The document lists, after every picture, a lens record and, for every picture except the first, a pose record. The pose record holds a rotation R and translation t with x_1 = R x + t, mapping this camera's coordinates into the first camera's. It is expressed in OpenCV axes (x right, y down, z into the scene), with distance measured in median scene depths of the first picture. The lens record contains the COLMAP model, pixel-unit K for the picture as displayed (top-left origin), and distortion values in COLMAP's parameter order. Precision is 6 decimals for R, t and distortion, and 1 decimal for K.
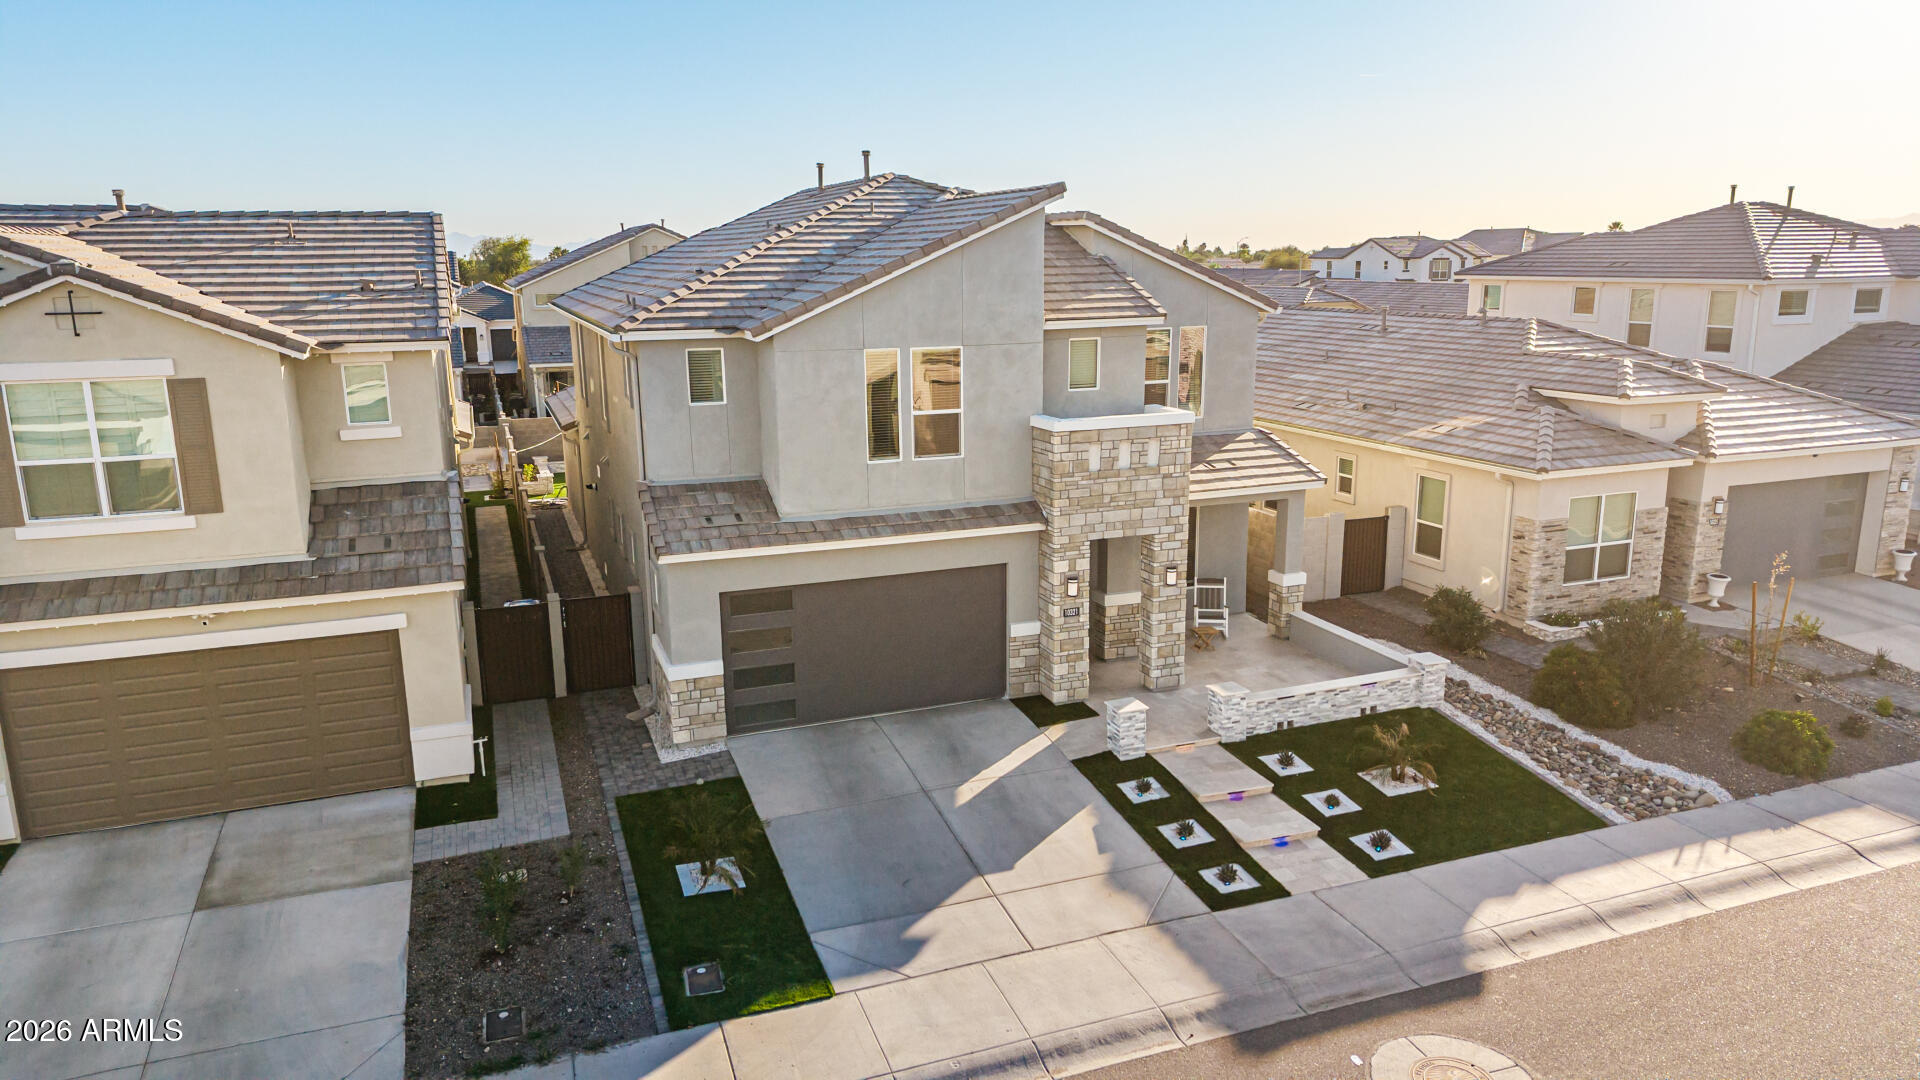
lens RADIAL K [[1280.9, 0, 960.0], [0, 1280.9, 540.0], [0, 0, 1]] dist [0.035361, -0.049694]
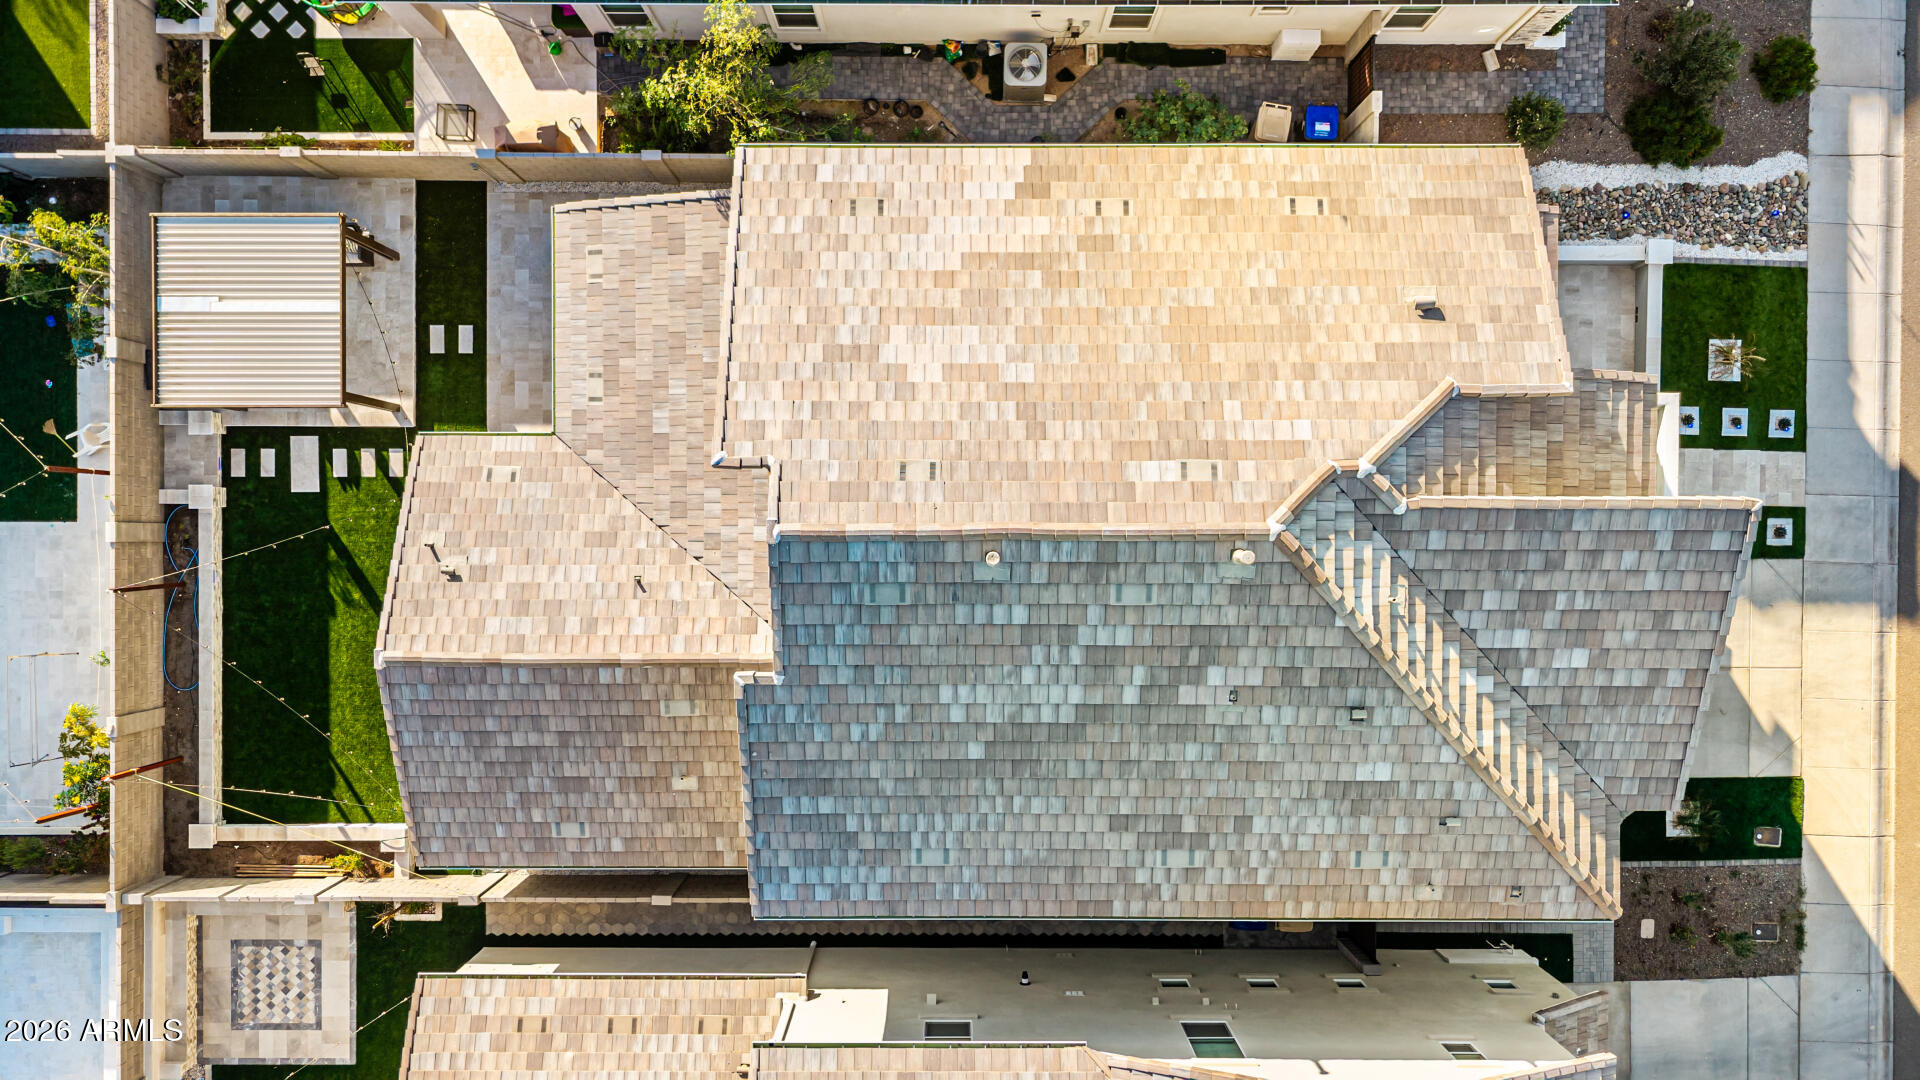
lens RADIAL K [[1280.9, 0, 960.0], [0, 1280.9, 540.0], [0, 0, 1]] dist [0.035361, -0.049694]
pose [[0.359596, -0.933105, -0.002627, -0.187372], [0.210393, 0.078337, 0.974473, -1.634735], [-0.909080, -0.350969, 0.224488, 1.607596]]
